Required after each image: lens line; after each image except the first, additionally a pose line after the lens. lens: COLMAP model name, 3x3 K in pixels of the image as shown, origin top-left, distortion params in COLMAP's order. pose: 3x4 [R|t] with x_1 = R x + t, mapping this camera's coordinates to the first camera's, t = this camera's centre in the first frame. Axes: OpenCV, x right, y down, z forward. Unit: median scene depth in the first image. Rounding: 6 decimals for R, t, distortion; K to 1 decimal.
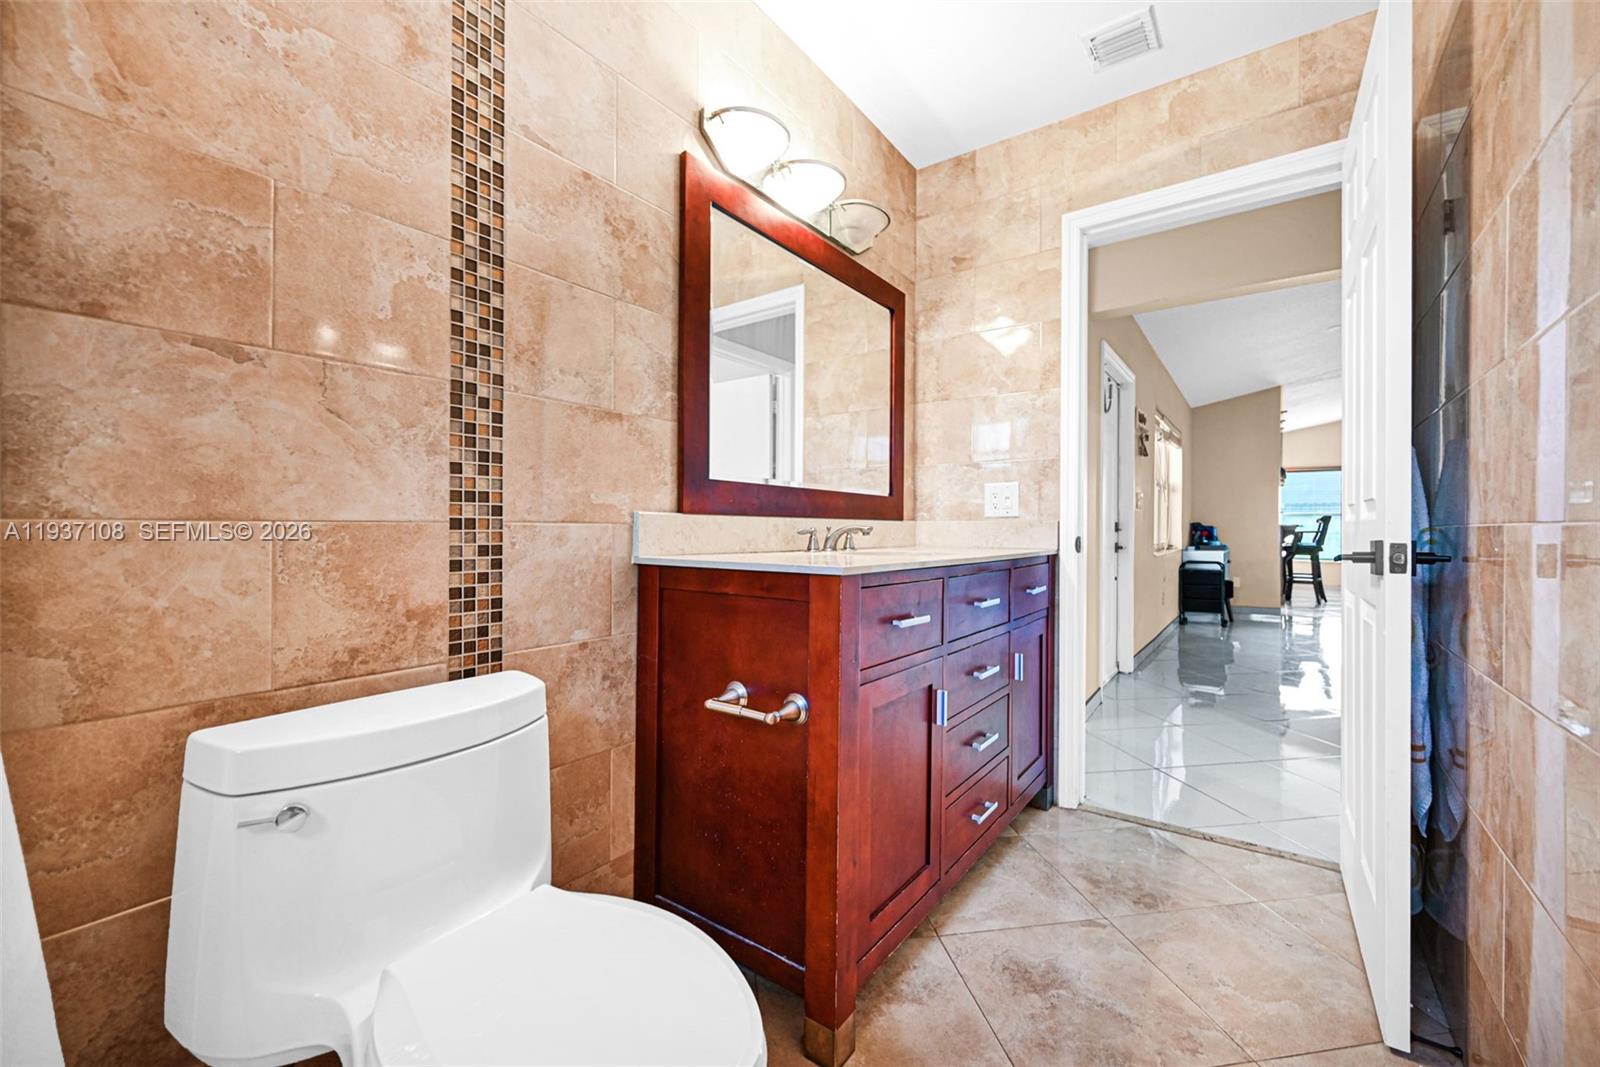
lens RADIAL K [[647.9, 0, 804.1], [0, 647.9, 537.9], [0, 0, 1]] dist [0.000651, 0.000415]
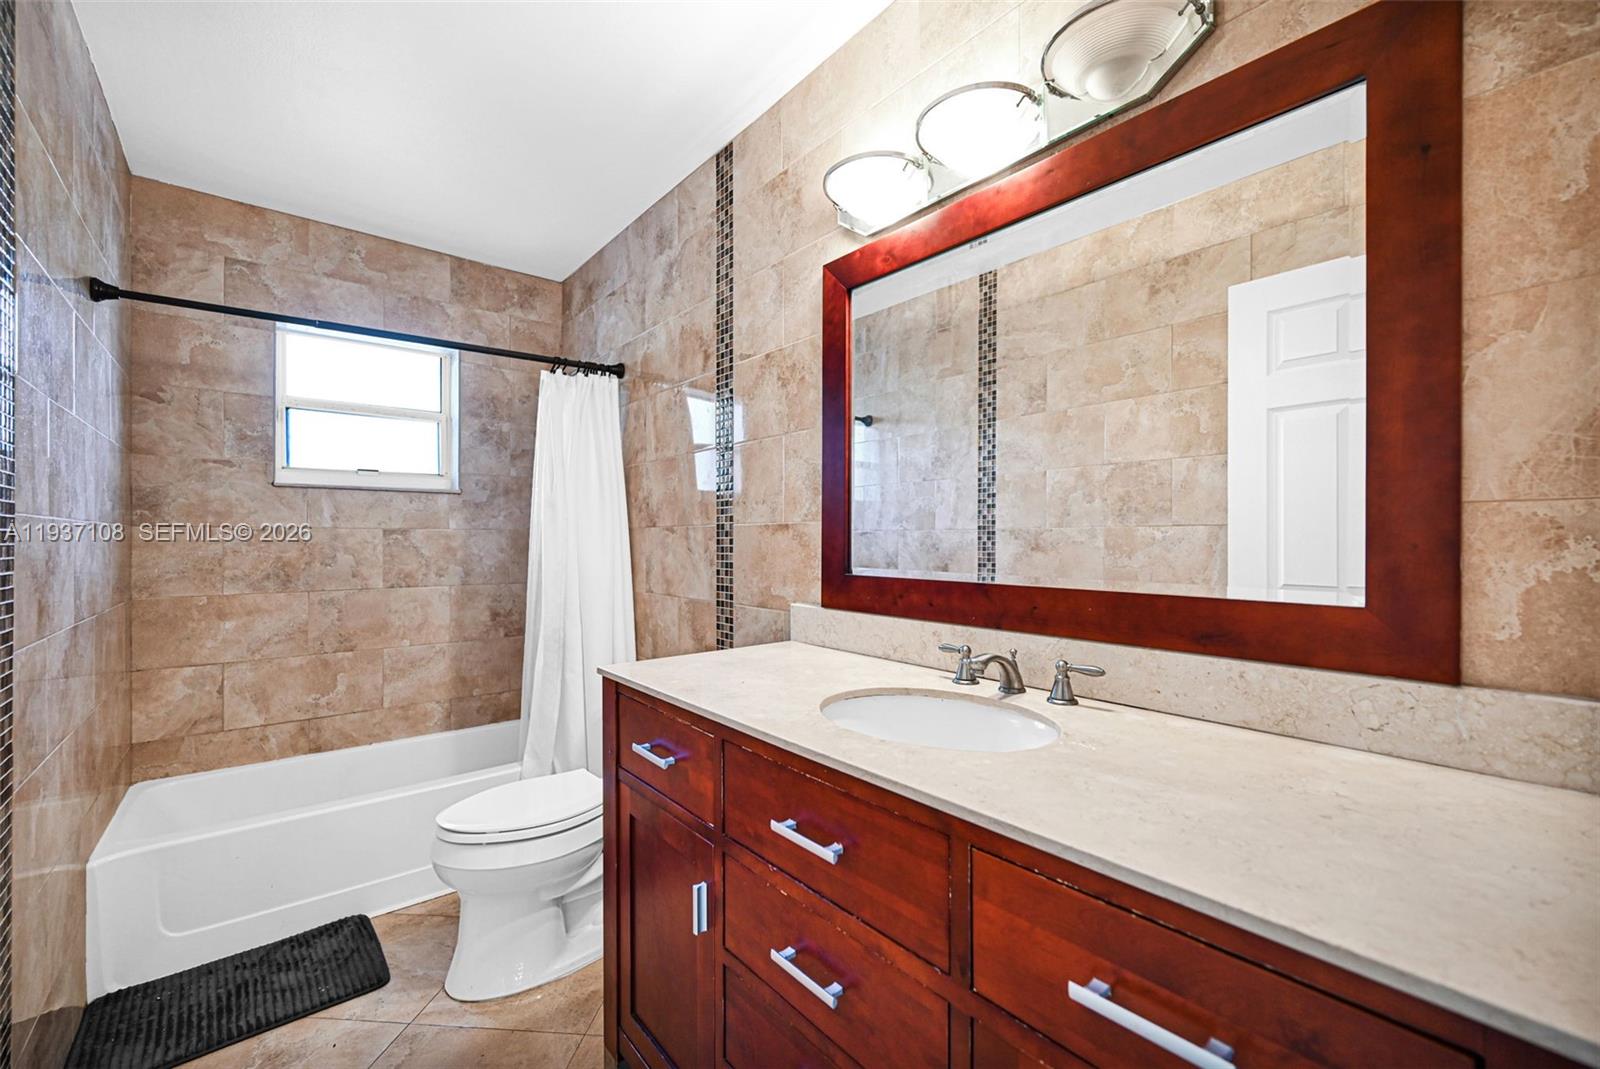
lens RADIAL K [[647.9, 0, 804.1], [0, 647.9, 538.9], [0, 0, 1]] dist [0.000651, 0.000415]
pose [[-0.241621, -0.000961, -0.970370, 1.099773], [-0.009381, 0.999955, 0.001346, -0.196259], [0.970325, 0.009428, -0.241619, 1.587190]]
